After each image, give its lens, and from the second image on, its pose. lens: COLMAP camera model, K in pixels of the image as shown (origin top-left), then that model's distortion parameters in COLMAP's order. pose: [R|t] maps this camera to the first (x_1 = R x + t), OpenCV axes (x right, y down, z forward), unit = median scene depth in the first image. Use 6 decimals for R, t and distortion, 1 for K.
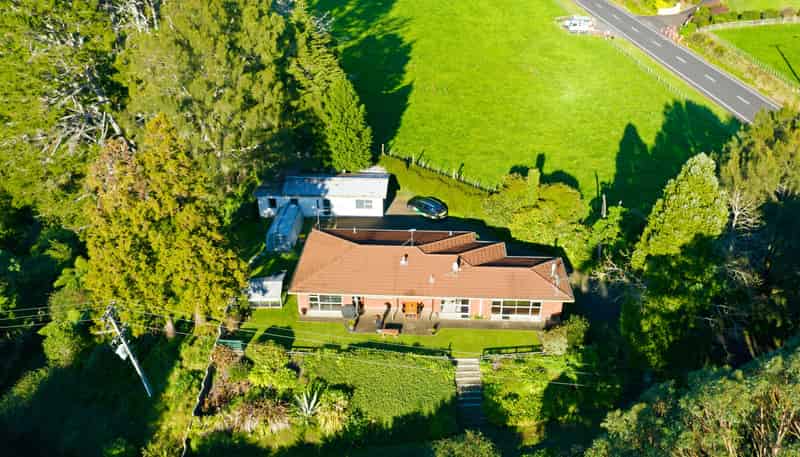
lens RADIAL K [[625.1, 0, 400.0], [0, 625.1, 228.5], [0, 0, 1]] dist [-0.026540, 0.003612]
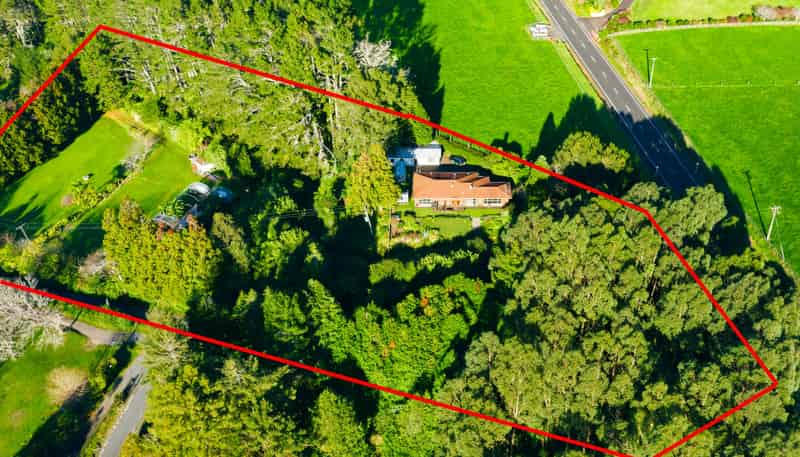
lens RADIAL K [[625.1, 0, 400.0], [0, 625.1, 228.5], [0, 0, 1]] dist [-0.026540, 0.003612]
pose [[0.999418, -0.033208, -0.007863, -0.182338], [0.034046, 0.986030, 0.163054, -0.191162], [0.002338, -0.163227, 0.986586, -1.532037]]
